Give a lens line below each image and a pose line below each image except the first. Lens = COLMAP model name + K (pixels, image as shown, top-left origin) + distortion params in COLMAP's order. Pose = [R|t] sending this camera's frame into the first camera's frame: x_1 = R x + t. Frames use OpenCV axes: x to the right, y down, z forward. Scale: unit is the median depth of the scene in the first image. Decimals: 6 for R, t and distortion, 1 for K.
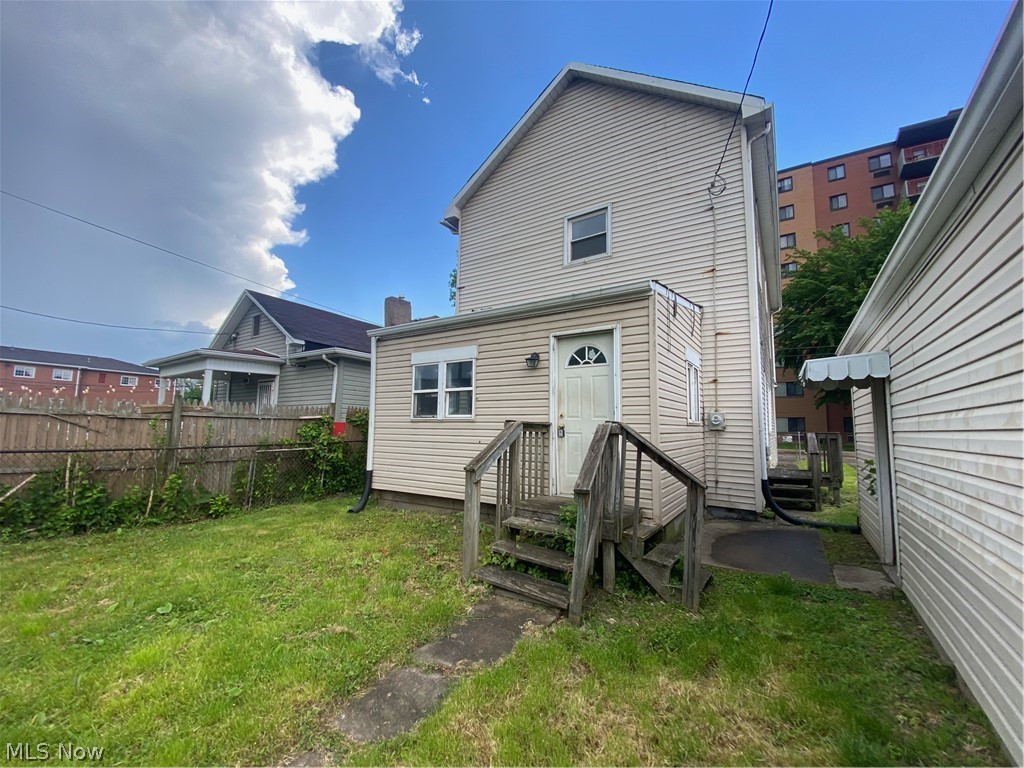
lens RADIAL K [[403.4, 0, 512.0], [0, 403.4, 384.0], [0, 0, 1]] dist [0.001732, -0.016171]
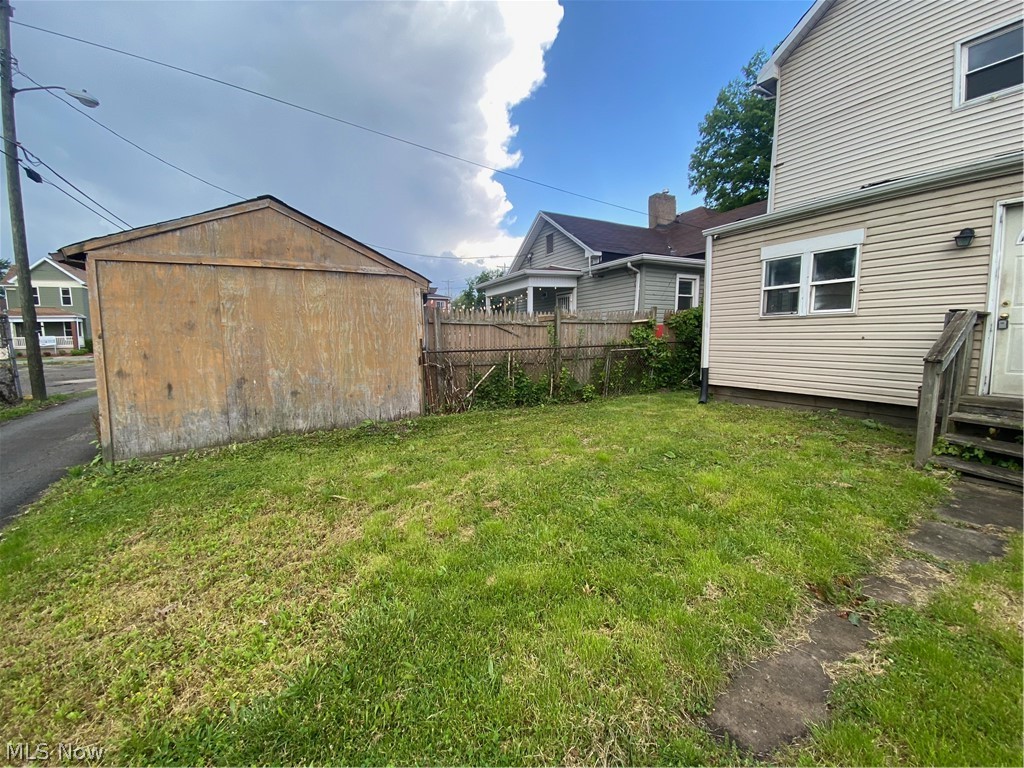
lens RADIAL K [[403.4, 0, 512.0], [0, 403.4, 384.0], [0, 0, 1]] dist [0.001732, -0.016171]
pose [[0.863359, 0.034671, -0.503397, -0.277591], [0.079835, 0.975685, 0.204121, -0.003126], [0.498234, -0.216418, 0.839599, -0.174023]]
